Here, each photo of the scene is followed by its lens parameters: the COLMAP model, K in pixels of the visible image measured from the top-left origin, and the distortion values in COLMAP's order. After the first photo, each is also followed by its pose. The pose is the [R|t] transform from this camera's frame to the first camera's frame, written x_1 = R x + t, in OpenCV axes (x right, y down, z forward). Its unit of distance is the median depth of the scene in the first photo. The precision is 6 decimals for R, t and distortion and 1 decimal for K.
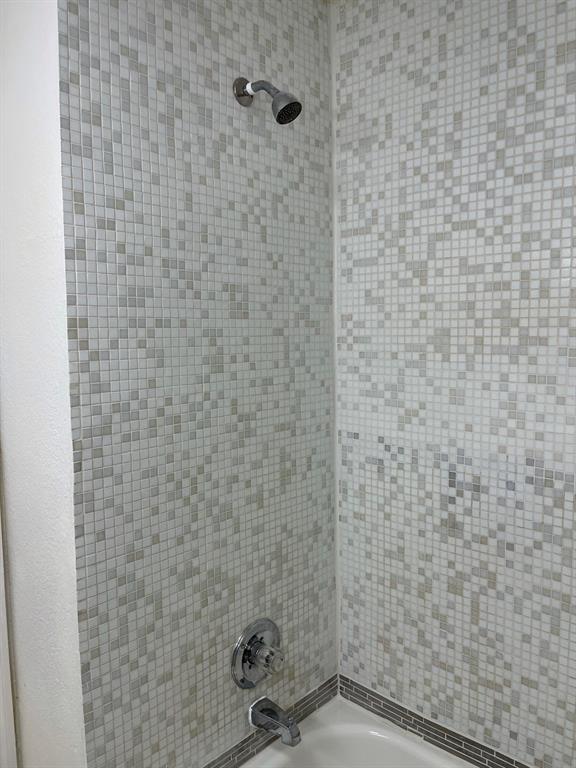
lens RADIAL K [[581.1, 0, 286.7], [0, 581.1, 386.3], [0, 0, 1]] dist [0.033160, -0.061538]
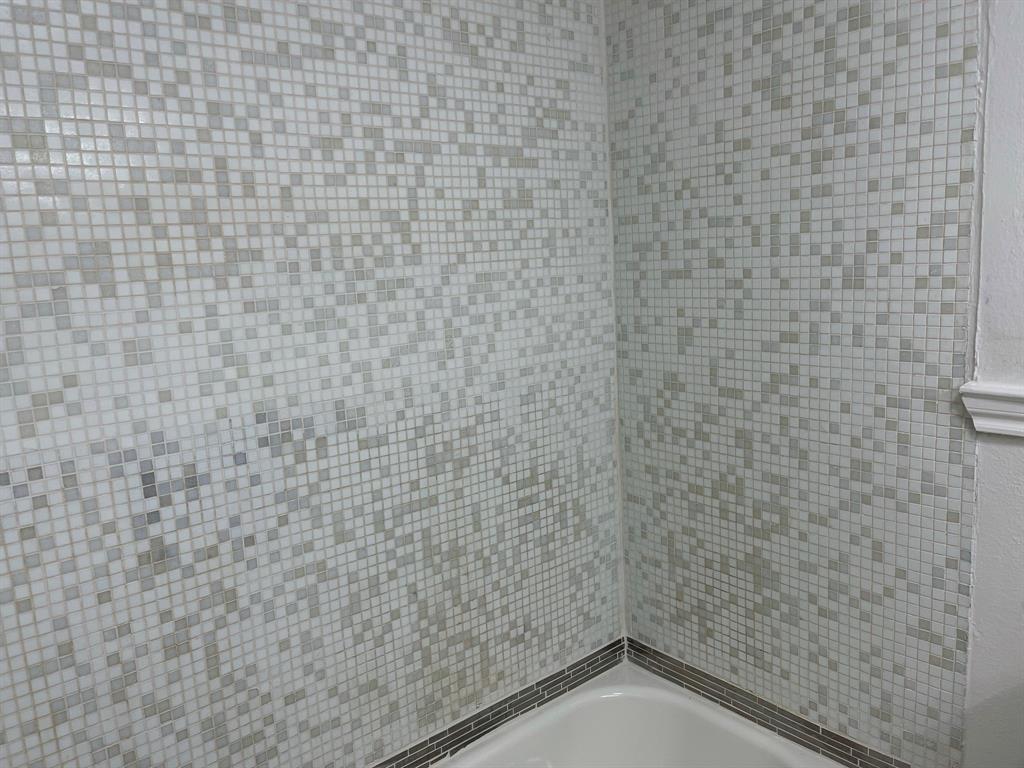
lens RADIAL K [[774.8, 0, 513.1], [0, 774.8, 383.5], [0, 0, 1]] dist [0.033160, -0.061538]
pose [[0.119669, -0.170134, 0.978128, -0.489252], [0.144106, 0.977751, 0.152438, -0.018415], [-0.982300, 0.122712, 0.141523, 0.506387]]
